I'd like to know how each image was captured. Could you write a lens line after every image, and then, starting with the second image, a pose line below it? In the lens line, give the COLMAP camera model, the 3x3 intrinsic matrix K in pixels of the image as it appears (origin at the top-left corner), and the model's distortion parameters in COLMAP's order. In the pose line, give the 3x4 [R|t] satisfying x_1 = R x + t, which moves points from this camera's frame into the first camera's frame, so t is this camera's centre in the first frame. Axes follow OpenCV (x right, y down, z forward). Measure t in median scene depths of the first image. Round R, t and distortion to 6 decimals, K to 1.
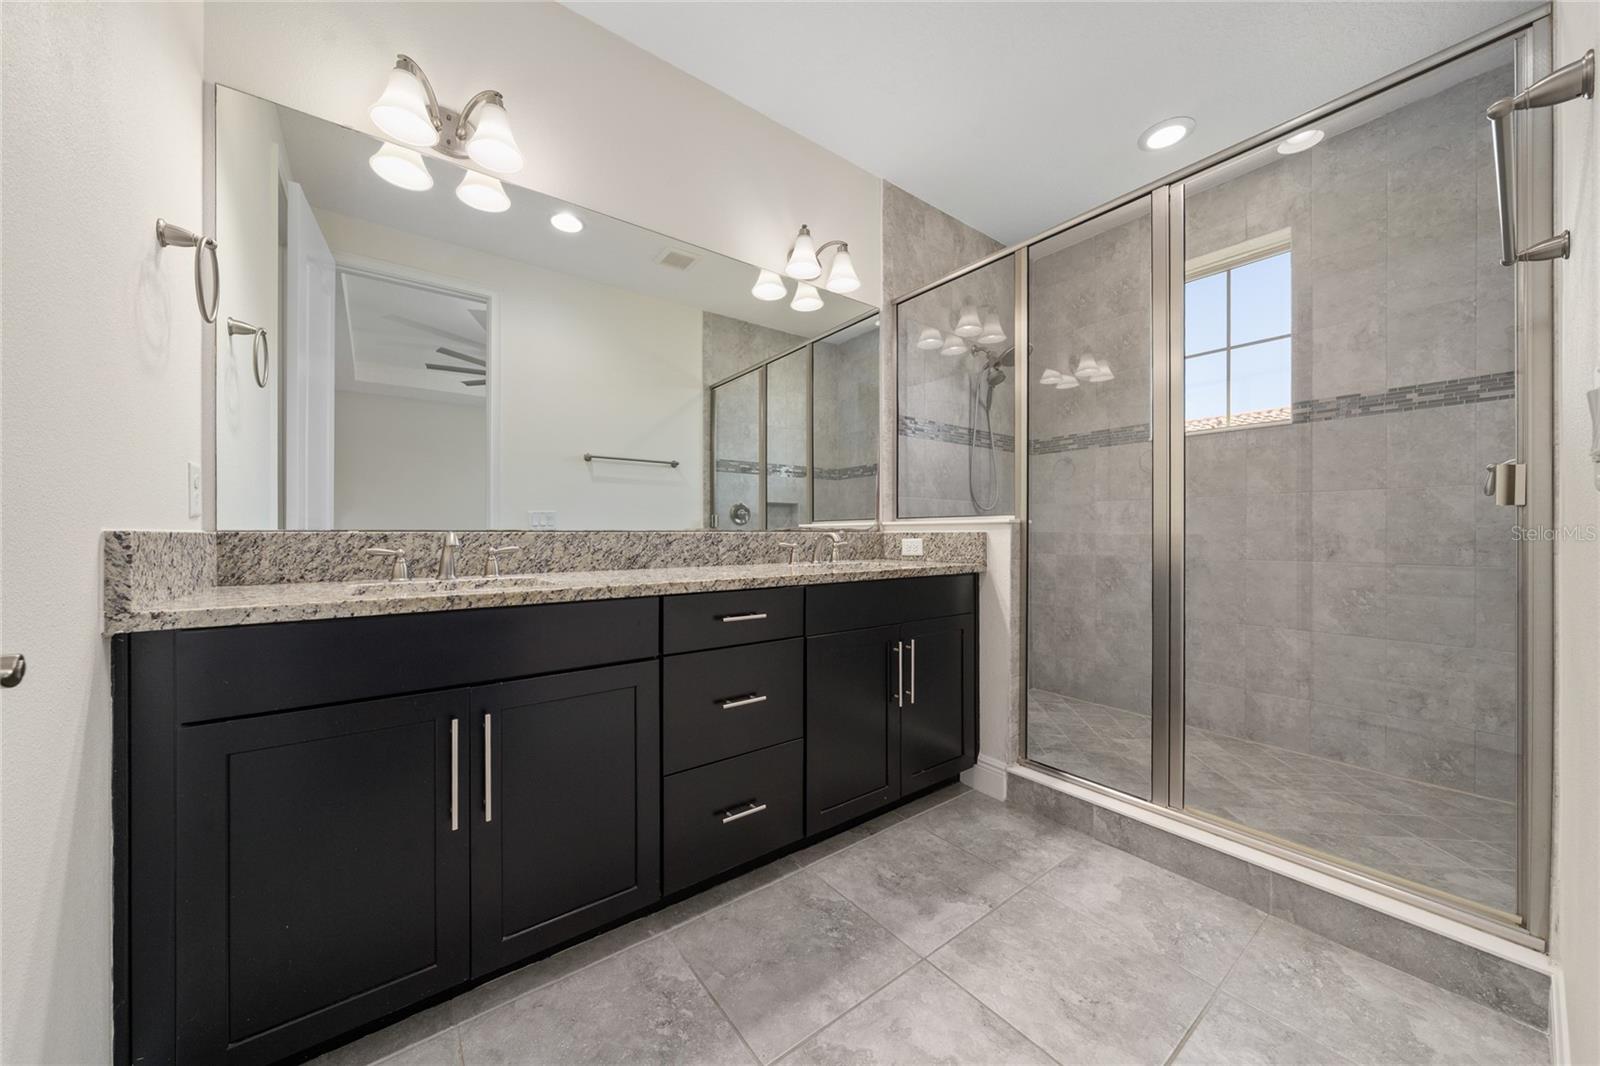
lens RADIAL K [[551.7, 0, 792.5], [0, 551.7, 532.0], [0, 0, 1]] dist [-0.000845, -0.000174]
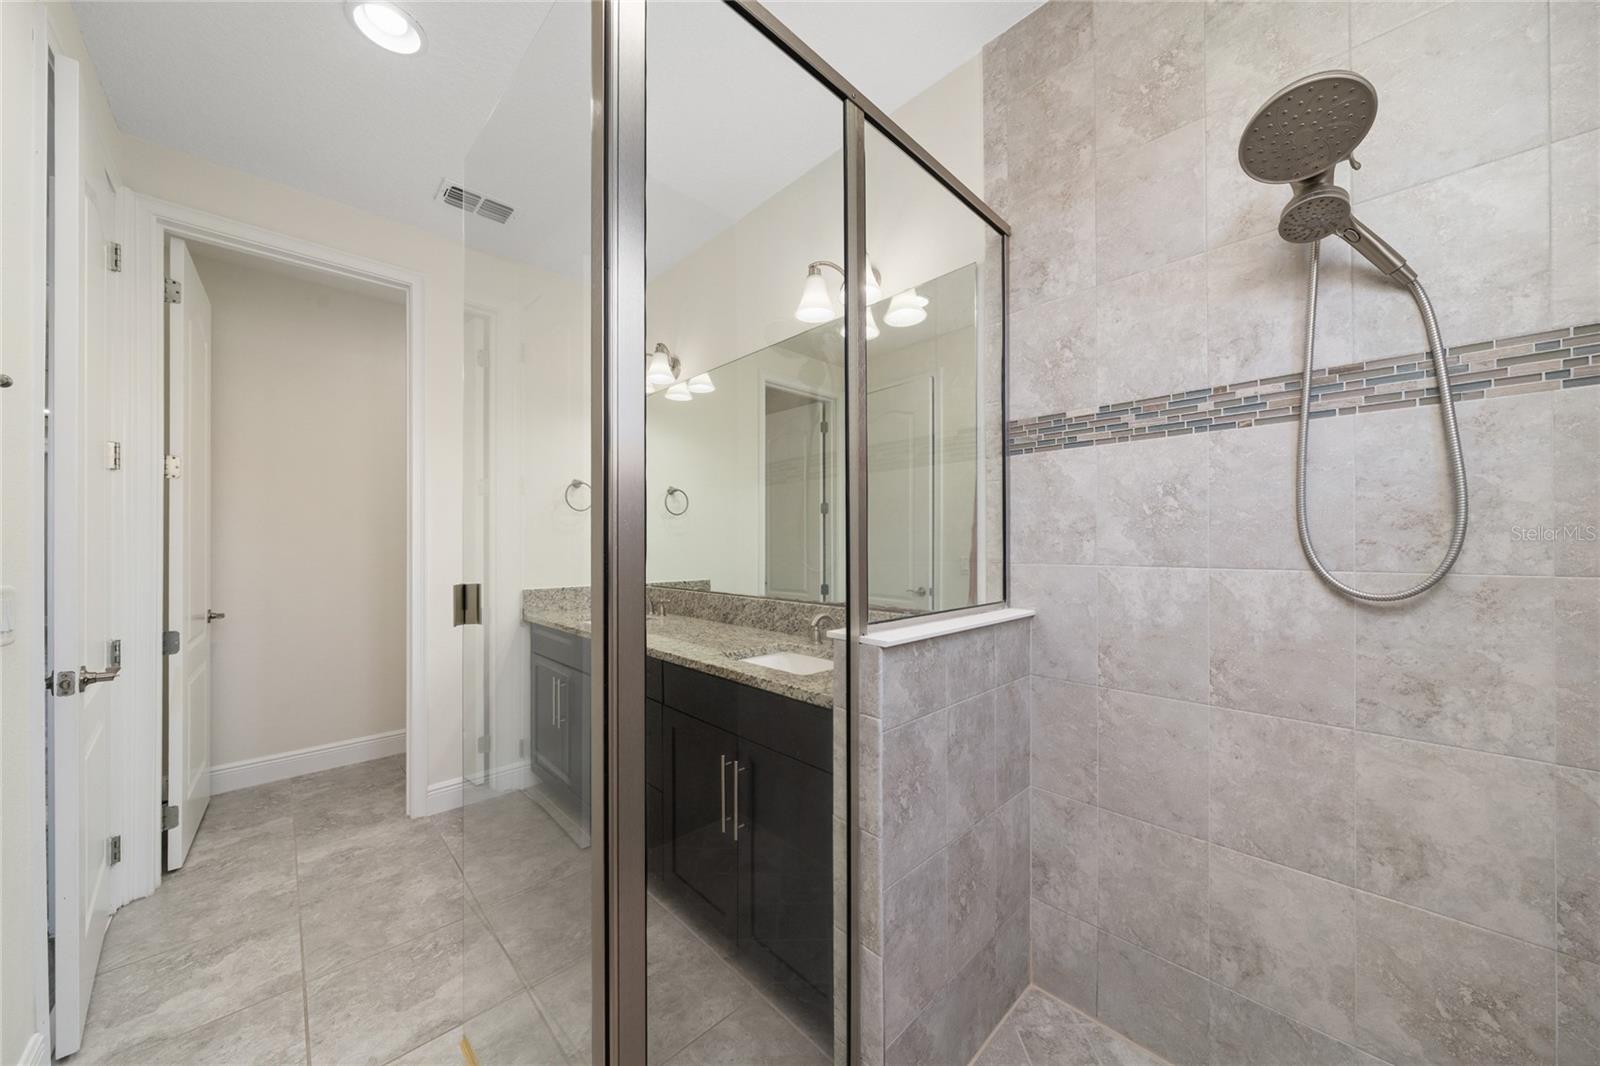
lens RADIAL K [[551.7, 0, 794.0], [0, 551.7, 543.8], [0, 0, 1]] dist [-0.000845, -0.000174]
pose [[0.123084, -0.001675, -0.992395, 0.992938], [0.002097, 0.999997, -0.001427, -0.114713], [0.992394, -0.001905, 0.123087, 0.957118]]
